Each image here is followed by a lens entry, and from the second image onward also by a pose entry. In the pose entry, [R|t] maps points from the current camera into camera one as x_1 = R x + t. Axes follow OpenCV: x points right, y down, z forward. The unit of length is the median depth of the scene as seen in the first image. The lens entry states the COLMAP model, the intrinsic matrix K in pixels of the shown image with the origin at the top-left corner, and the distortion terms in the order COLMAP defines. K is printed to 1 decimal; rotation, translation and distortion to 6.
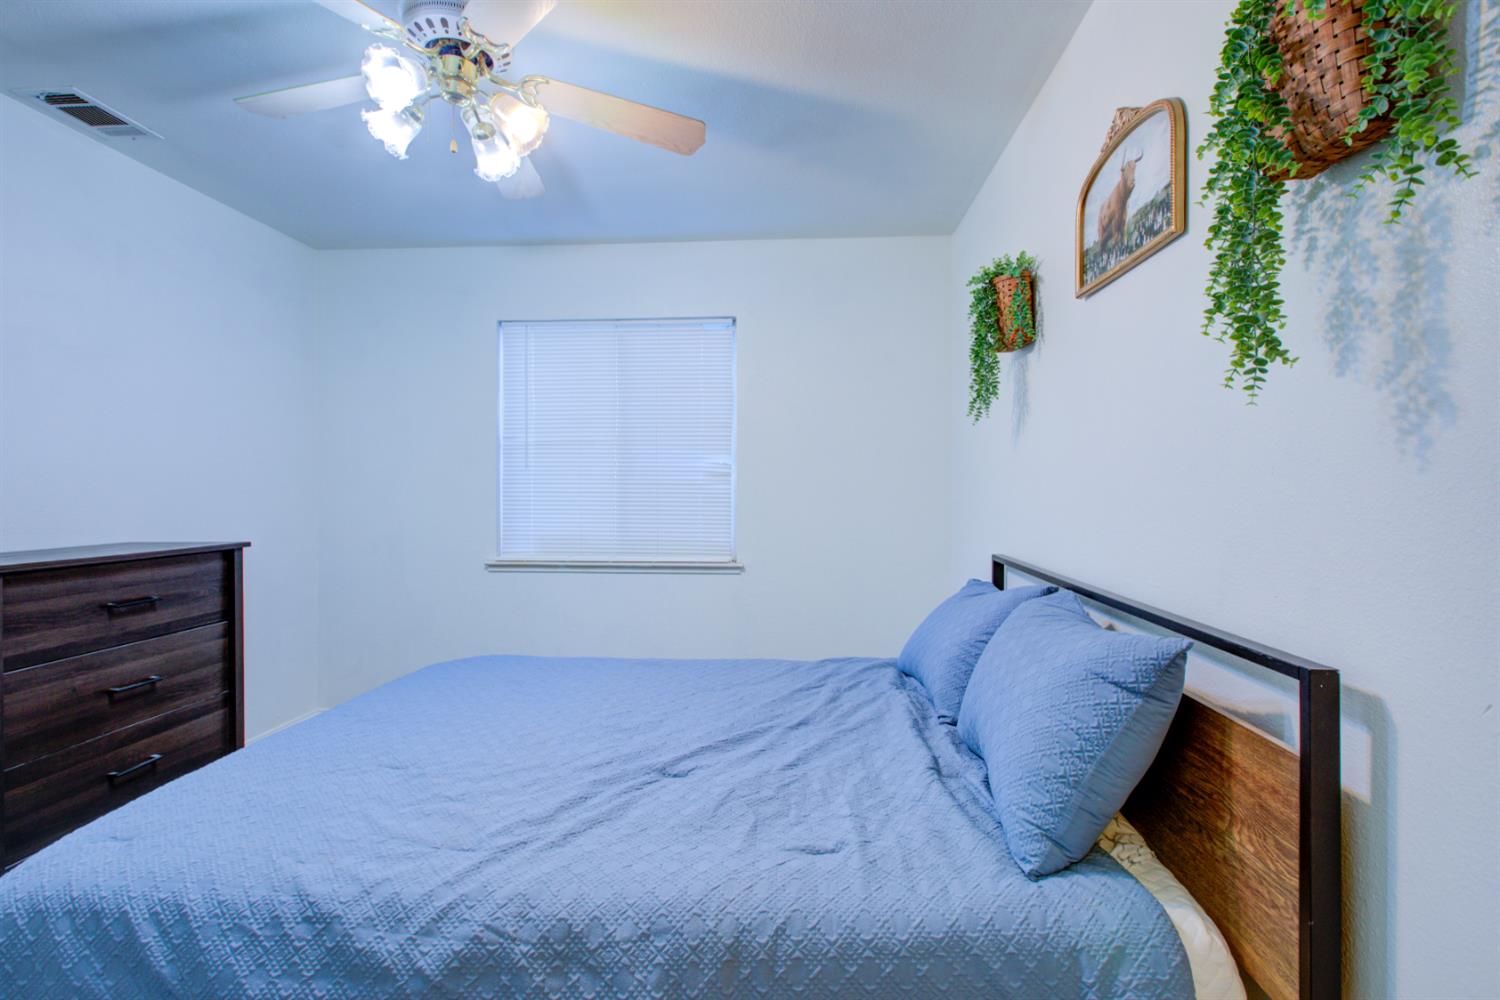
lens RADIAL K [[701.6, 0, 749.8], [0, 701.6, 497.2], [0, 0, 1]] dist [-0.004468, 0.002415]
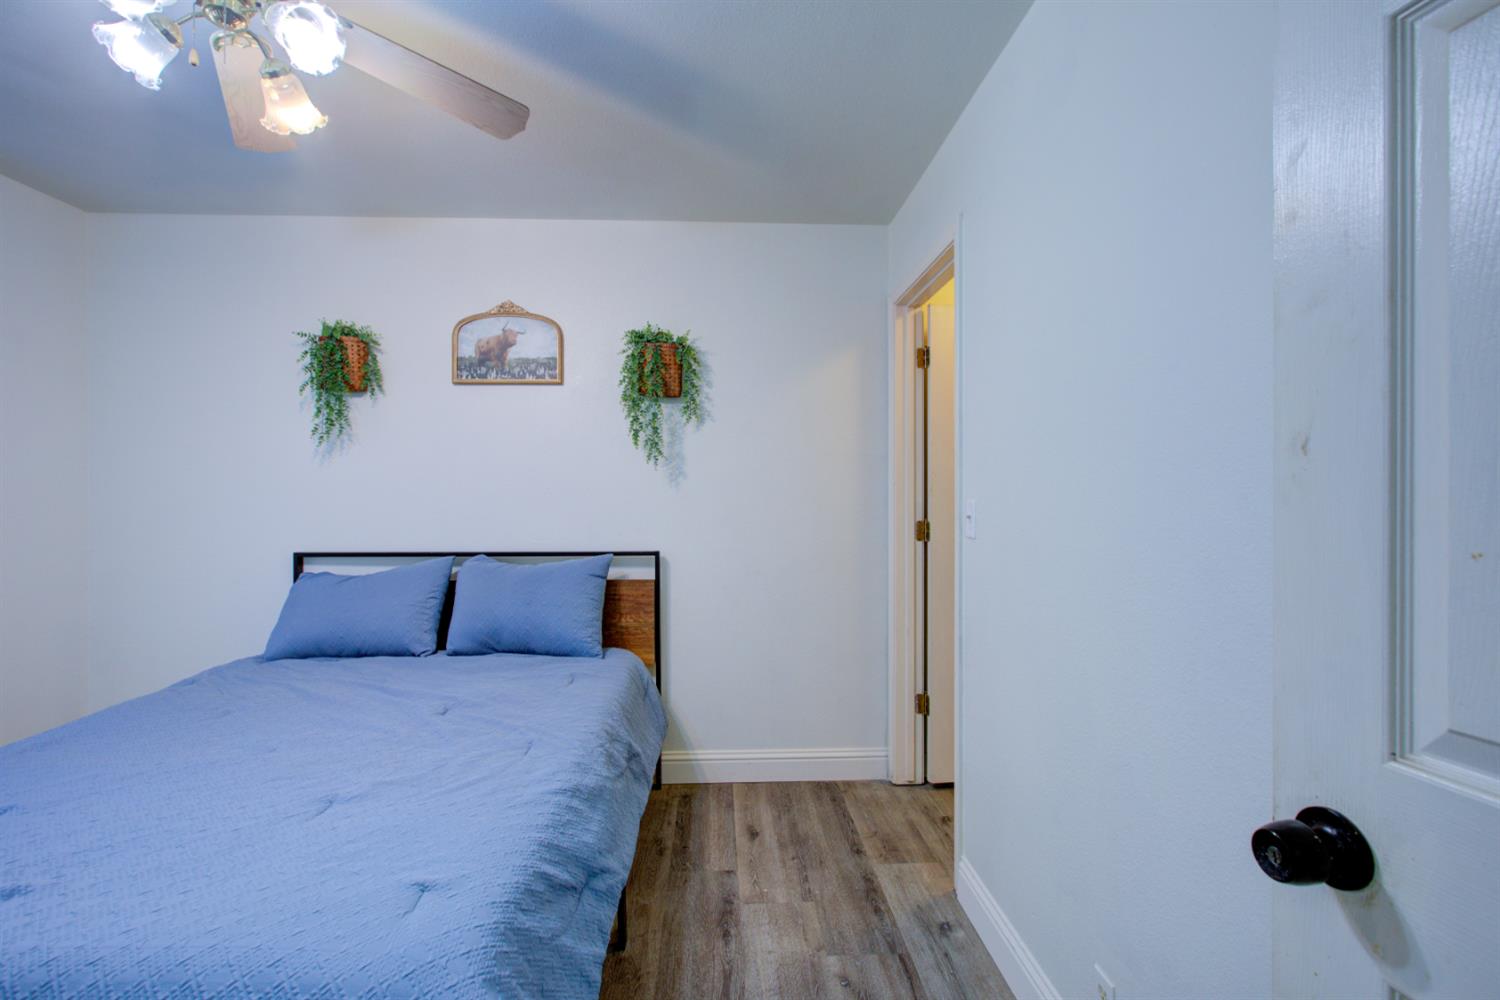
lens RADIAL K [[701.6, 0, 749.8], [0, 701.6, 497.2], [0, 0, 1]] dist [-0.004468, 0.002415]
pose [[-0.112514, -0.002147, 0.993648, -2.146577], [0.014089, 0.999894, 0.003755, -0.011982], [-0.993550, 0.014422, -0.112471, 0.805374]]
